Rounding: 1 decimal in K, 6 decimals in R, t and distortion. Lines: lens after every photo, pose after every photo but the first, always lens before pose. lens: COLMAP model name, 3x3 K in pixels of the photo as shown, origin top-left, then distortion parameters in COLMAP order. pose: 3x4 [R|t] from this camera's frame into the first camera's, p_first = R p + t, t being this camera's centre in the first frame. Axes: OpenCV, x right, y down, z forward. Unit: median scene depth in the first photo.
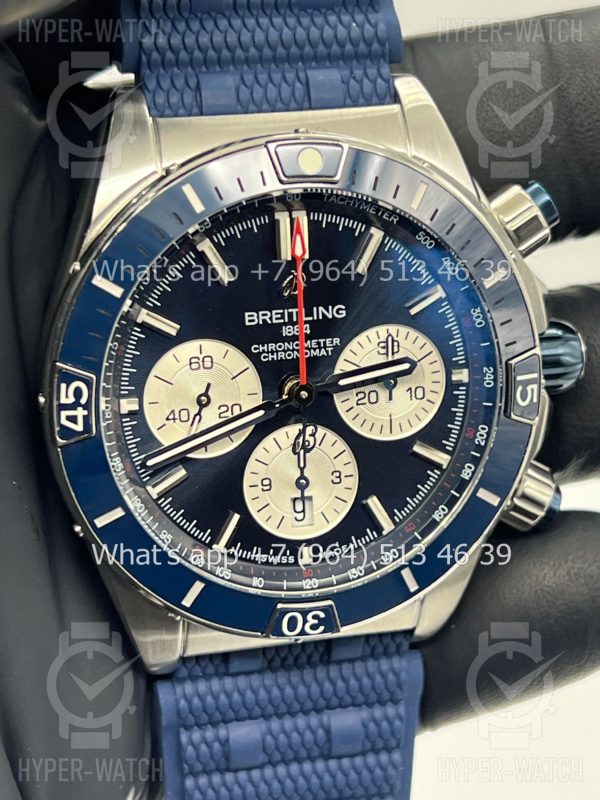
lens RADIAL K [[1910.9, 0, 300.0], [0, 1910.9, 400.0], [0, 0, 1]] dist [0.302860, 0.149583]
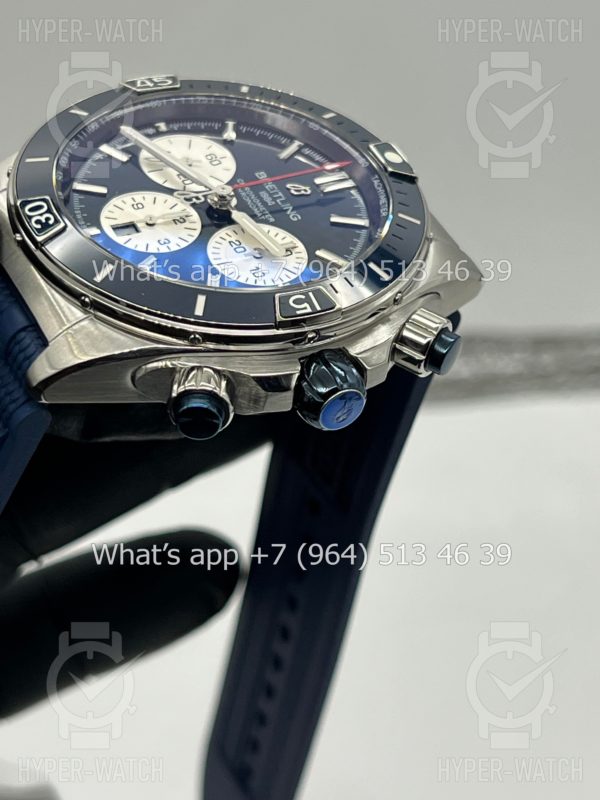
lens RADIAL K [[1891.3, 0, 300.0], [0, 1891.3, 400.0], [0, 0, 1]] dist [0.259065, -0.773727]
pose [[0.443726, 0.437251, -0.782252, 1.009949], [-0.880149, 0.048356, -0.472228, 0.522400], [-0.168656, 0.898039, 0.406303, 0.614928]]
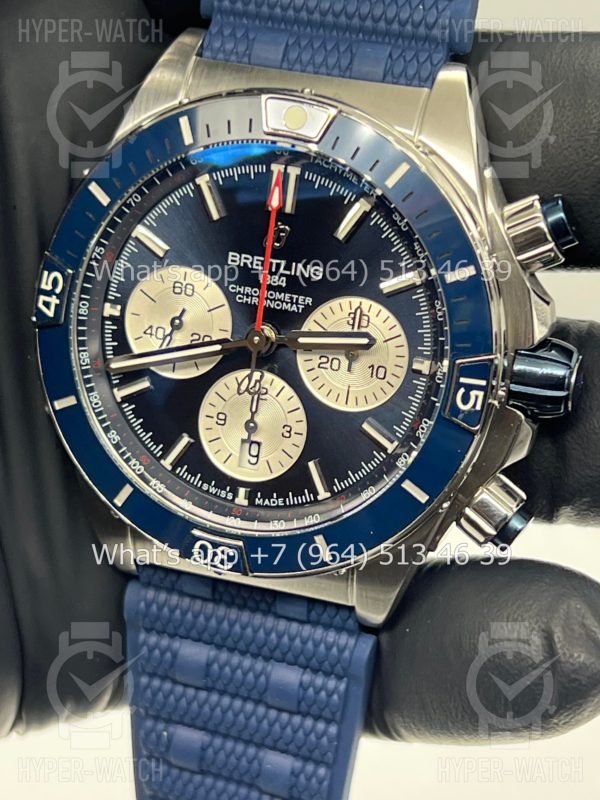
lens RADIAL K [[1891.3, 0, 300.0], [0, 1891.3, 400.0], [0, 0, 1]] dist [0.259065, -0.773727]
pose [[0.834289, 0.246143, -0.493331, 0.531893], [-0.266218, 0.963431, 0.030484, -0.009008], [0.482794, 0.105902, 0.869307, 0.116704]]
